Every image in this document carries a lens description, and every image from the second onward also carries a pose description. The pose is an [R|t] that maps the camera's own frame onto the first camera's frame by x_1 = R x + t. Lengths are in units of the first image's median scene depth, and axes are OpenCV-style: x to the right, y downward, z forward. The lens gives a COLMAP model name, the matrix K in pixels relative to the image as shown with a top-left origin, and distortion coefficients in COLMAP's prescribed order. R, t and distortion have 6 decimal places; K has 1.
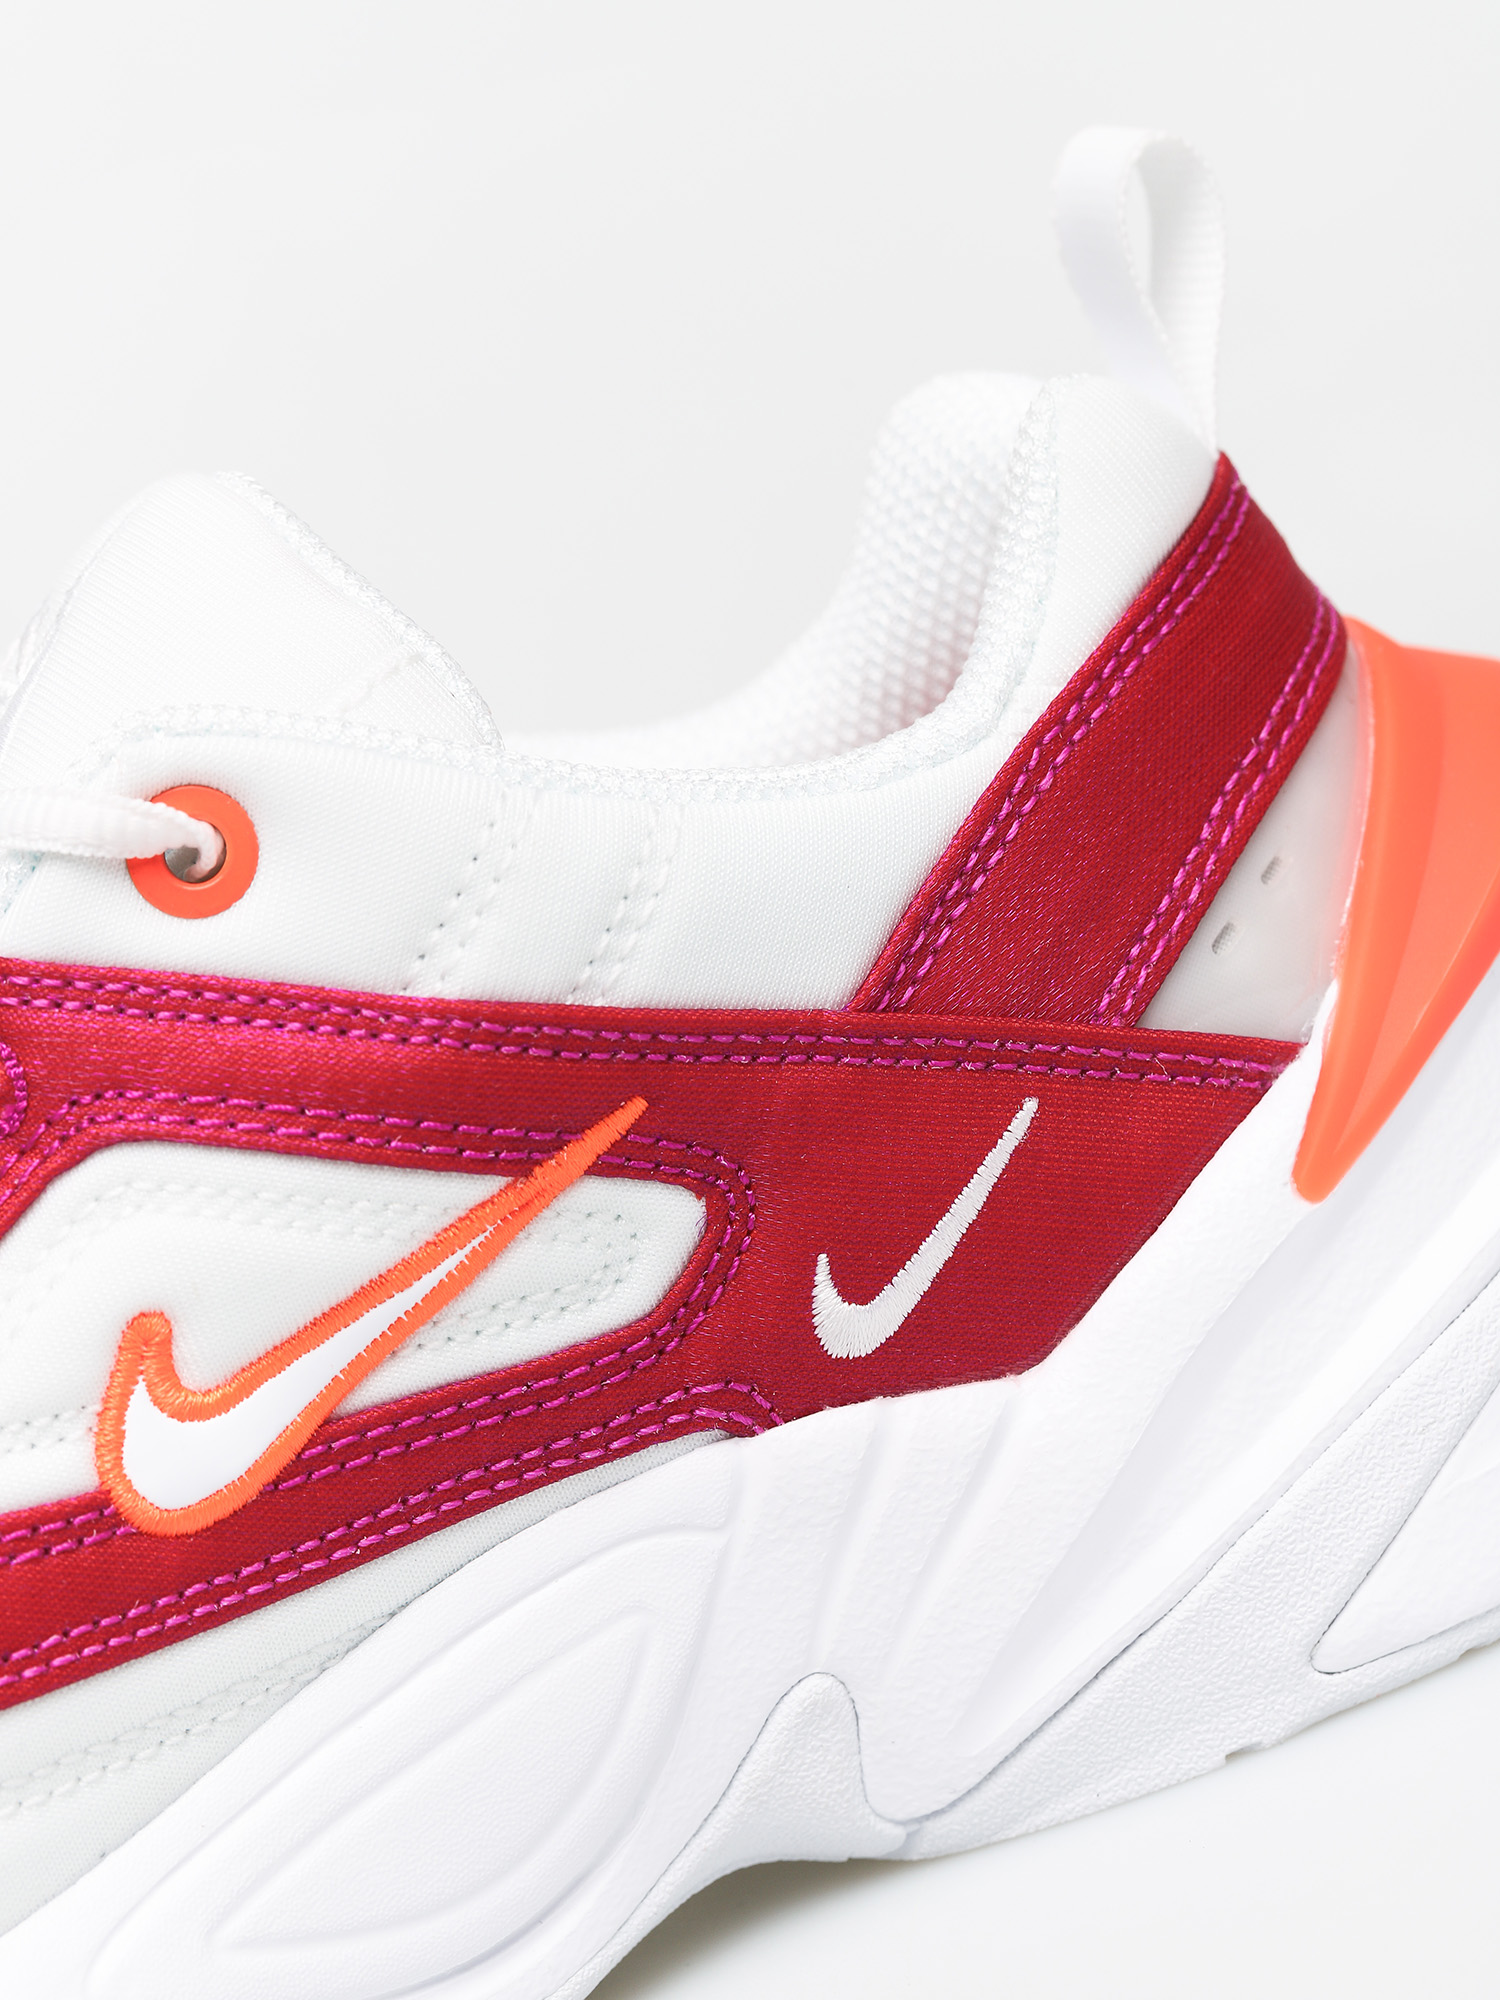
lens RADIAL K [[7717.5, 0, 748.1], [0, 7717.5, 1000.4], [0, 0, 1]] dist [0.079944, 0.000000]
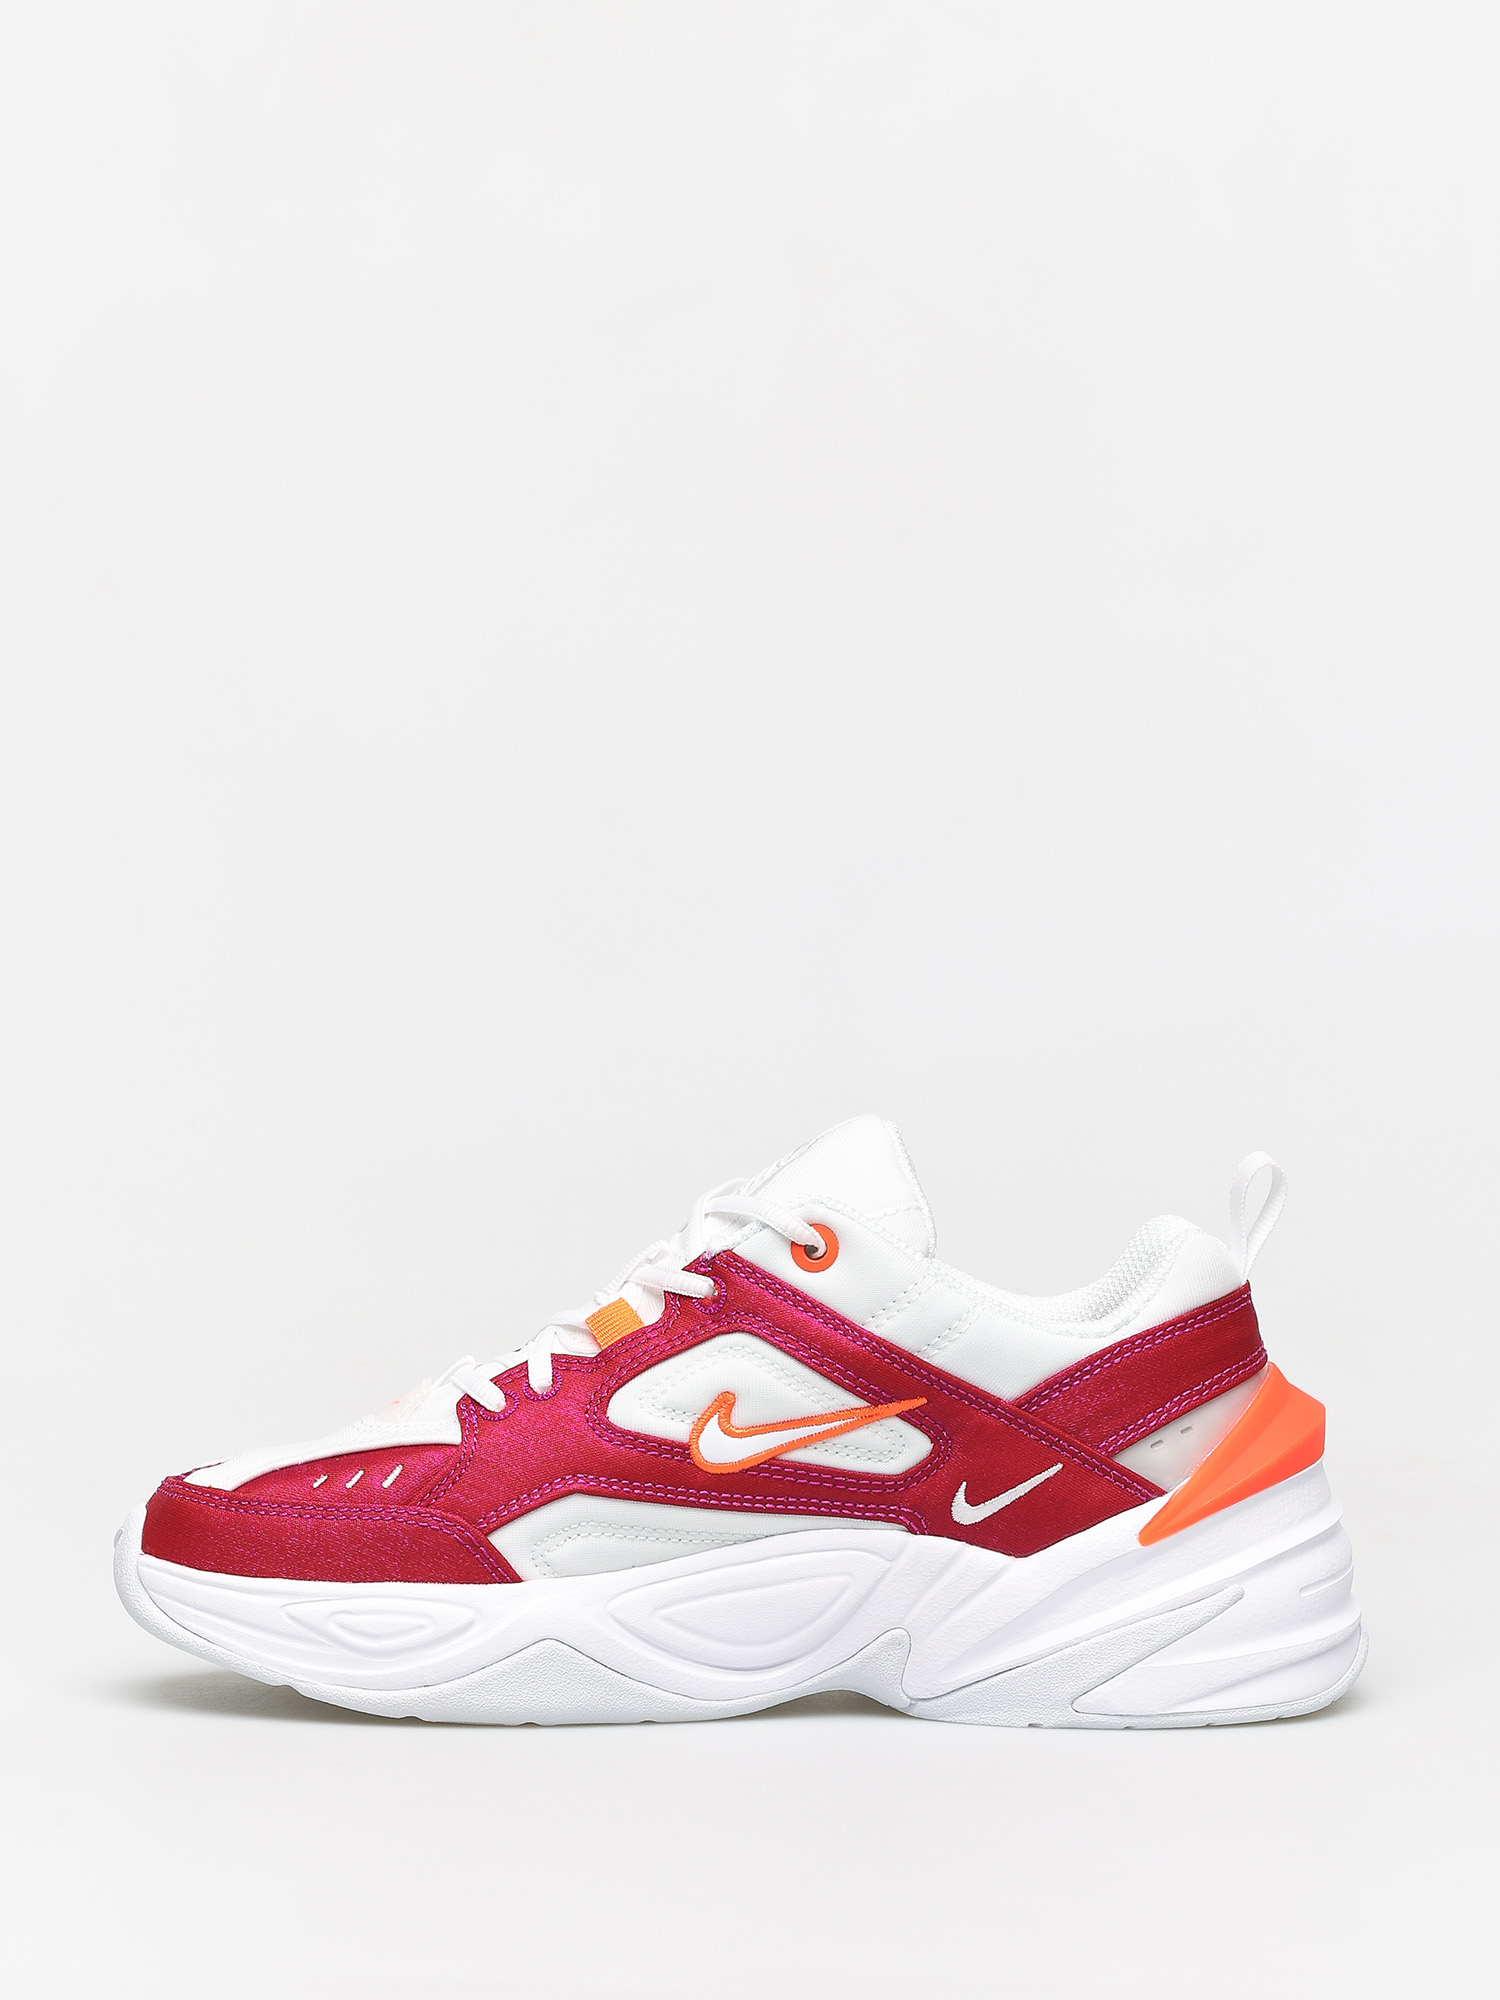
lens RADIAL K [[7717.5, 0, 750.5], [0, 7717.5, 999.6], [0, 0, 1]] dist [0.079944, 0.000000]
pose [[0.895547, 0.409897, -0.173148, 0.344195], [-0.424255, 0.903903, -0.054476, 0.059780], [0.134180, 0.122244, 0.983388, -1.707052]]
